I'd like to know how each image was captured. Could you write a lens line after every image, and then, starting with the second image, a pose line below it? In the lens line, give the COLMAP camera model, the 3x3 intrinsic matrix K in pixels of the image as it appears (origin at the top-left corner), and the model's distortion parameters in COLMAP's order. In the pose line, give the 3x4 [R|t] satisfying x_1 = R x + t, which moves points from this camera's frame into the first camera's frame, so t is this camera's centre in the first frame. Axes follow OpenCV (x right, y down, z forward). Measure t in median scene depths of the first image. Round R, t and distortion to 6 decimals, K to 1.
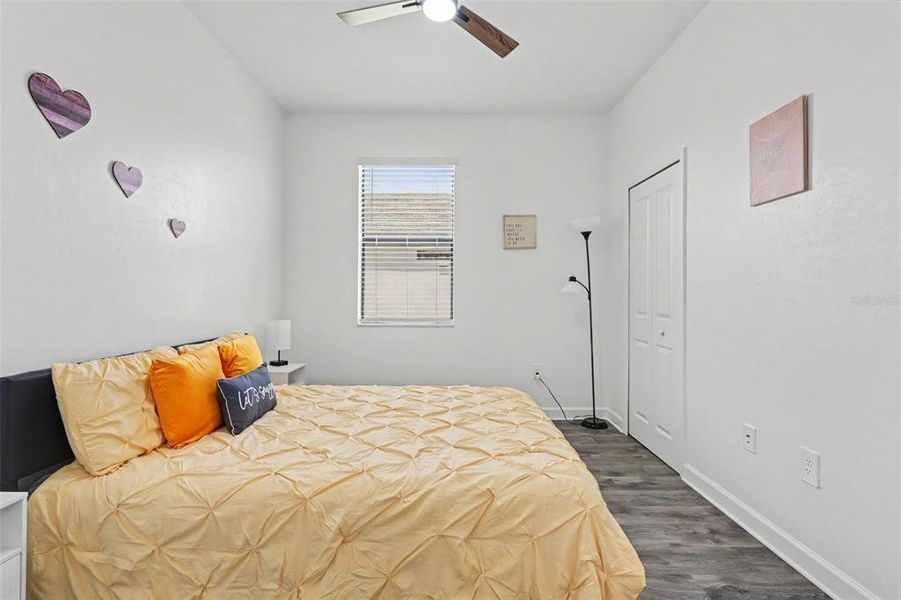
lens RADIAL K [[403.7, 0, 449.8], [0, 403.7, 292.2], [0, 0, 1]] dist [0.000331, -0.000020]
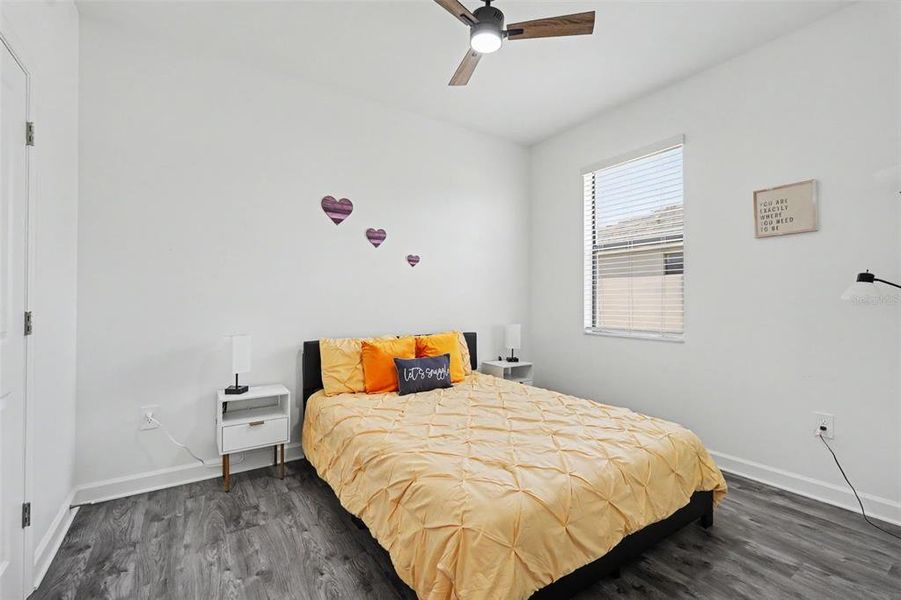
lens RADIAL K [[399.3, 0, 450.6], [0, 399.3, 296.9], [0, 0, 1]] dist [0.001903, 0.000268]
pose [[0.550348, -0.011242, -0.834859, 0.847856], [0.007827, 0.999935, -0.008305, -0.006772], [0.834898, -0.001964, 0.550401, 0.334488]]
